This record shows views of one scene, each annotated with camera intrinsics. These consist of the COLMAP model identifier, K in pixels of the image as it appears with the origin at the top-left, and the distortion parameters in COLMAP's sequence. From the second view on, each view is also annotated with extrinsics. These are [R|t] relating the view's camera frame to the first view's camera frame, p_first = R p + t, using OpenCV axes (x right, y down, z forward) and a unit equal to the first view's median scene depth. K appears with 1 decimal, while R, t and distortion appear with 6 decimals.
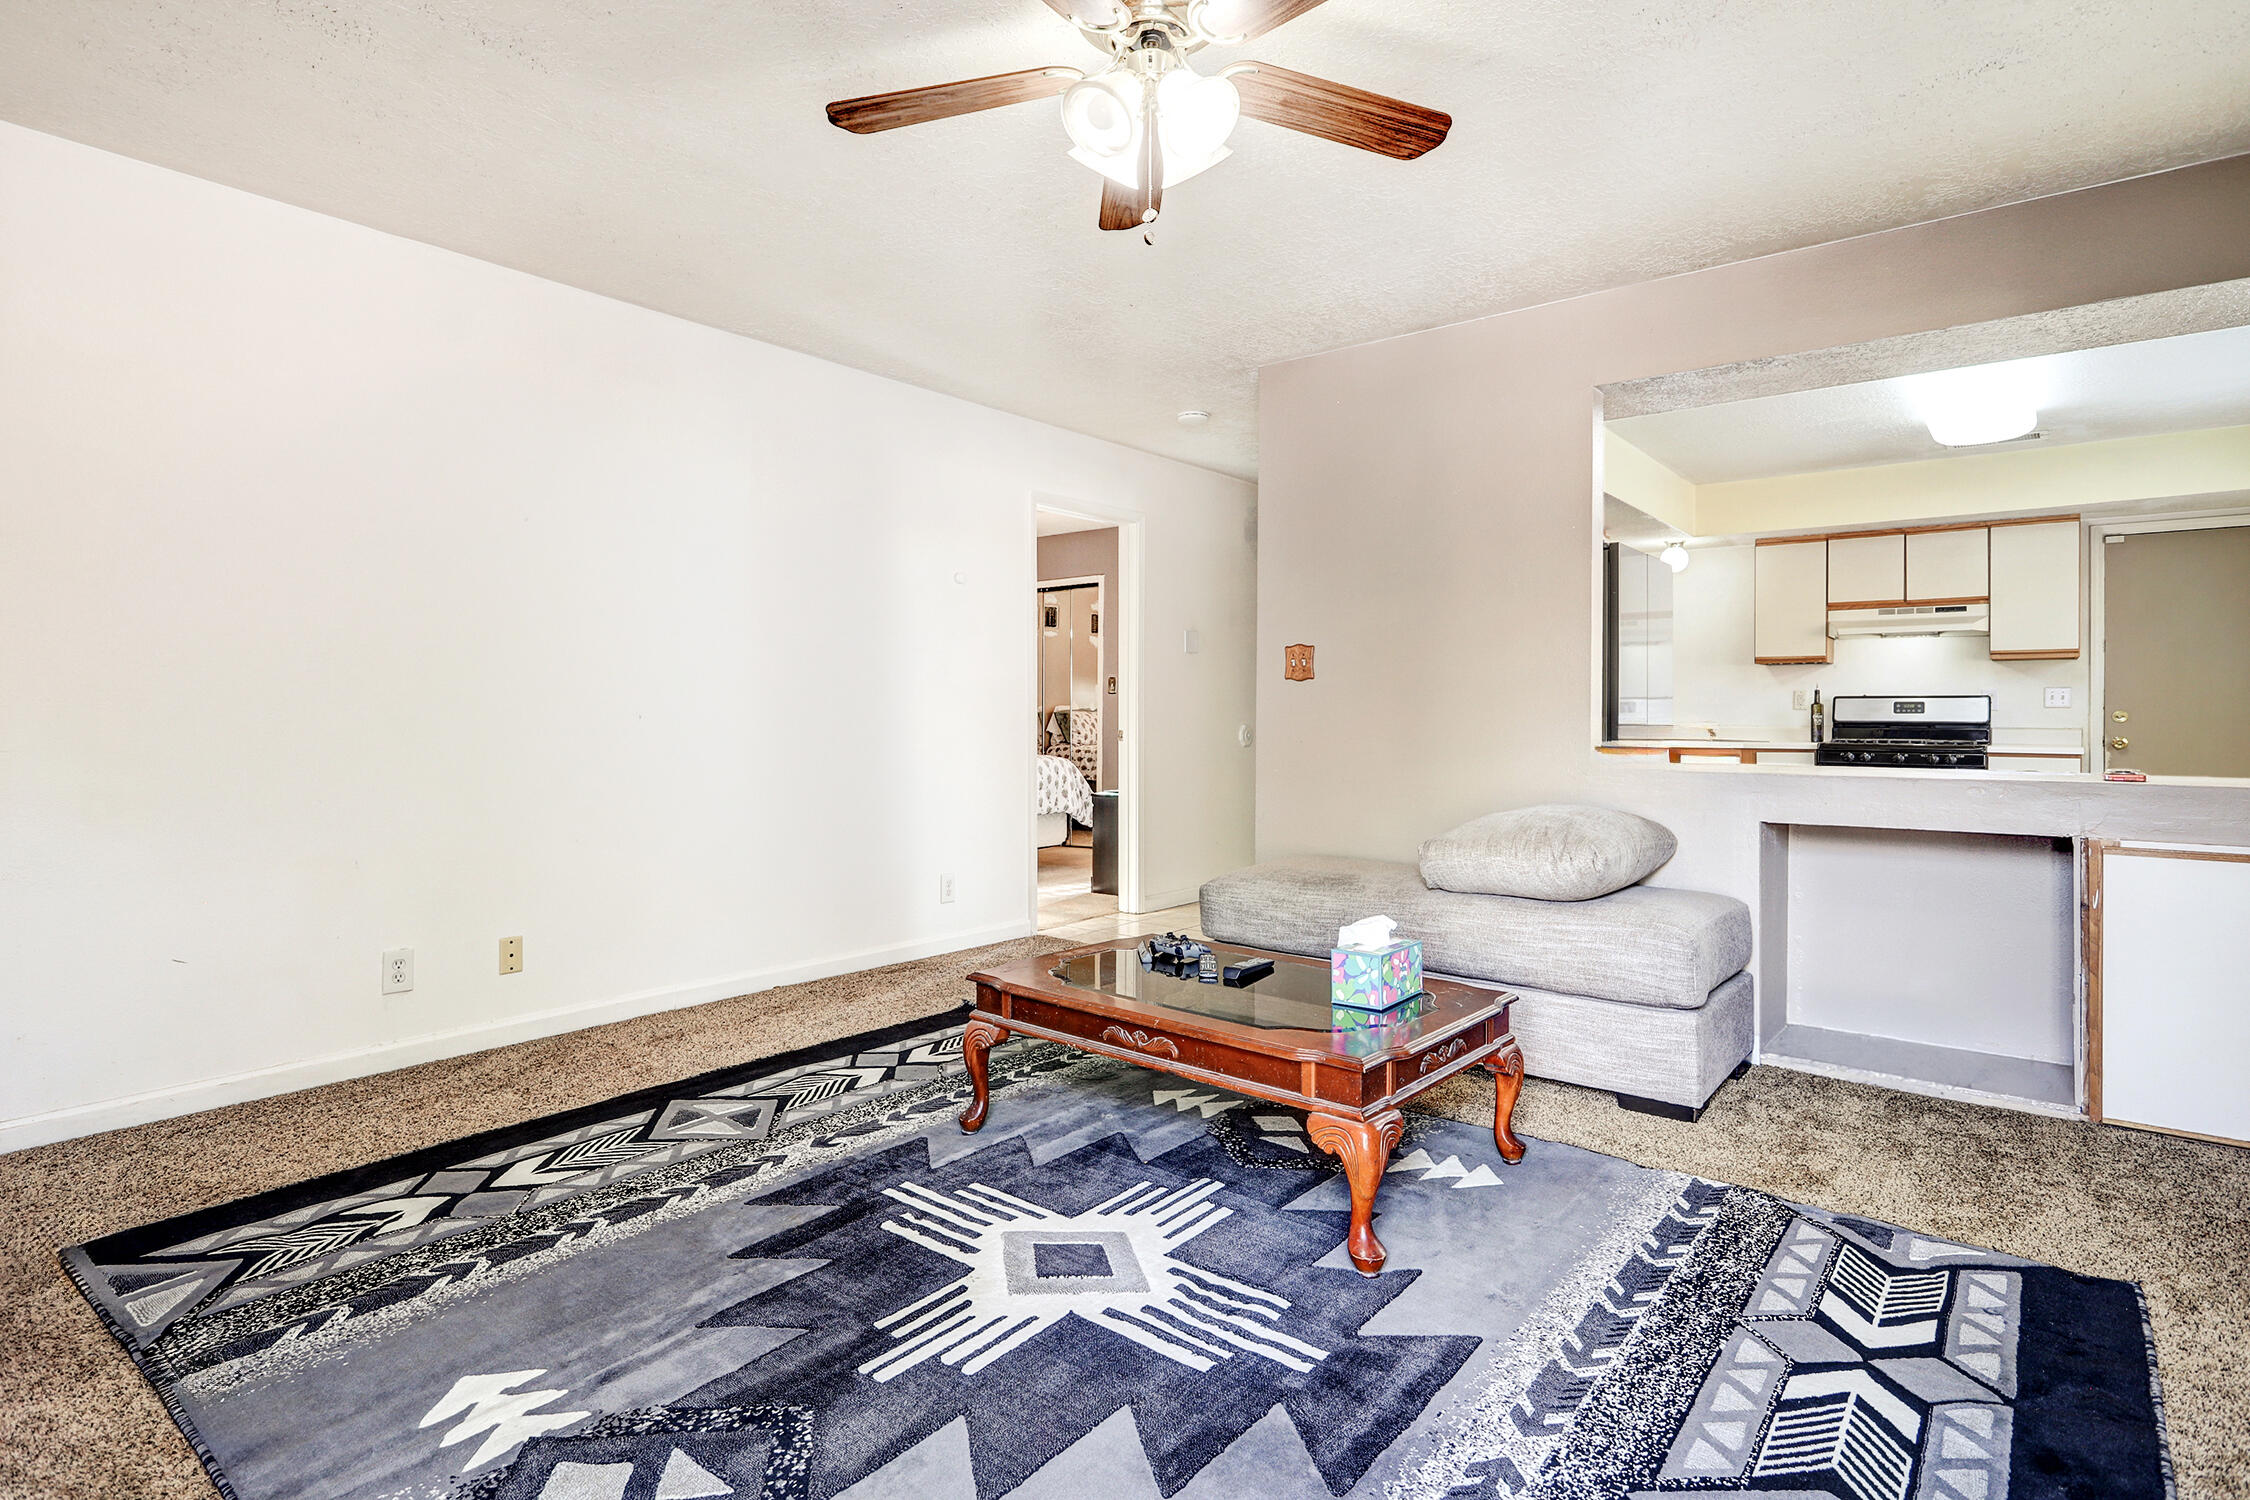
lens RADIAL K [[1142.7, 0, 1114.0], [0, 1142.7, 705.0], [0, 0, 1]] dist [-0.000317, 0.001054]
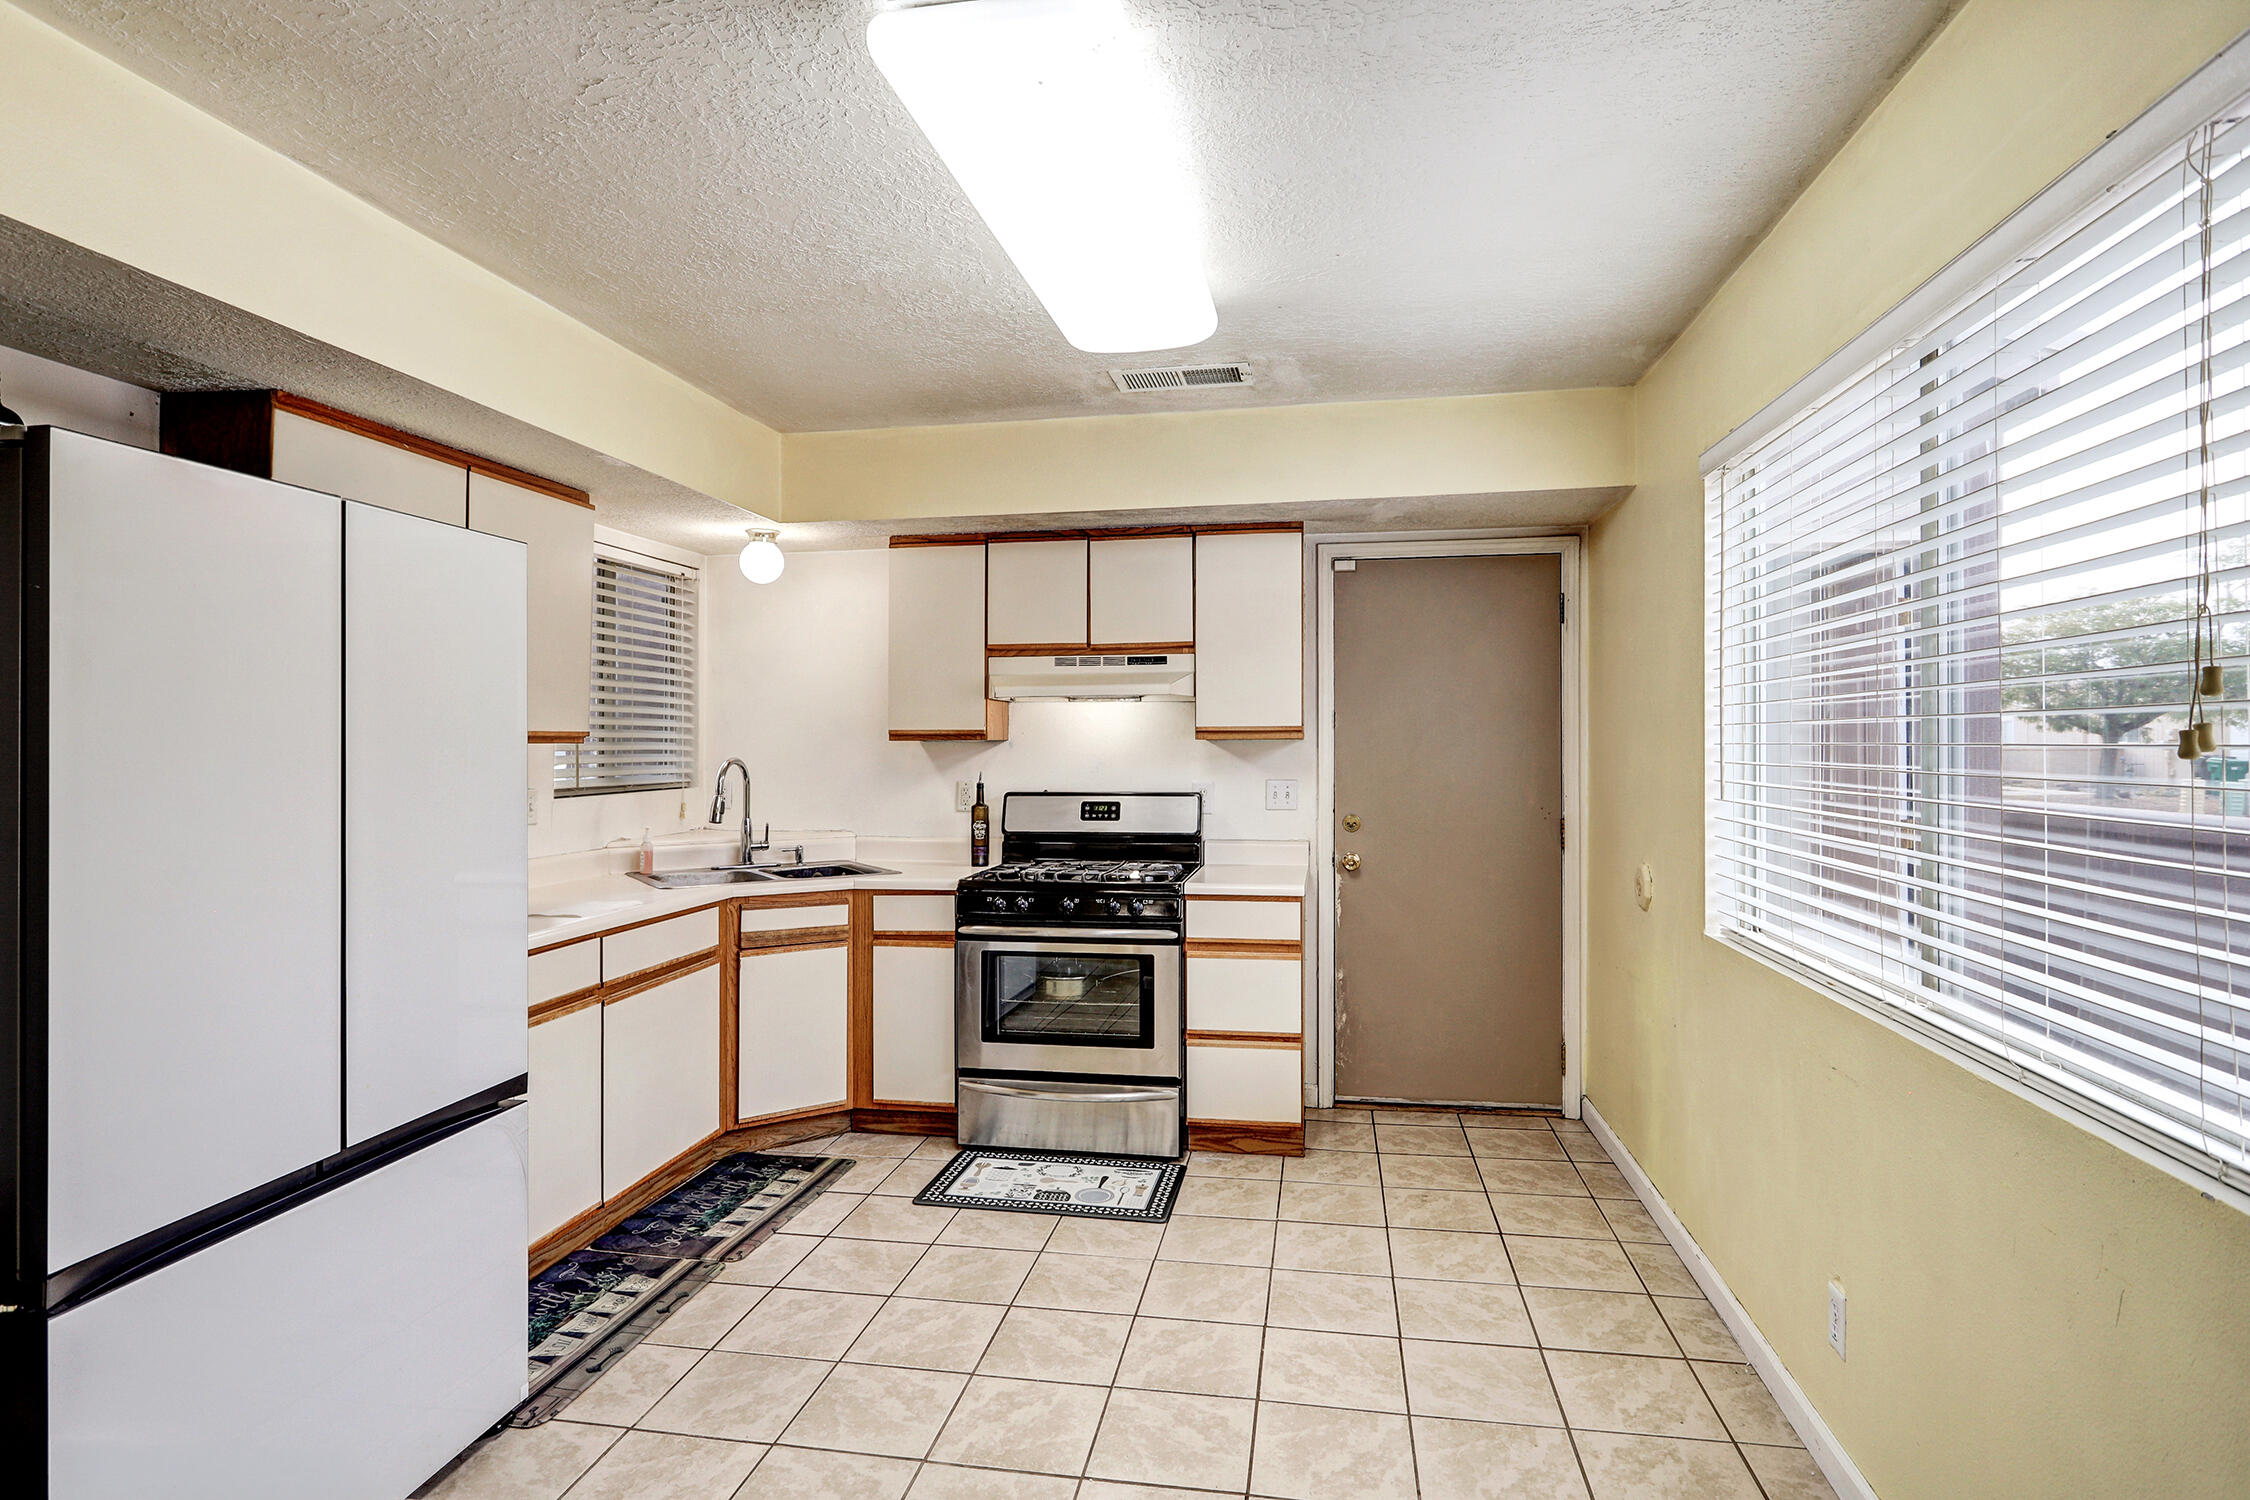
lens RADIAL K [[1142.7, 0, 1125.3], [0, 1142.7, 746.8], [0, 0, 1]] dist [-0.000317, 0.001054]
pose [[0.877383, -0.010615, 0.479674, 0.407841], [0.007471, 0.999936, 0.008463, -0.040259], [-0.479733, -0.003841, 0.877406, 0.437300]]
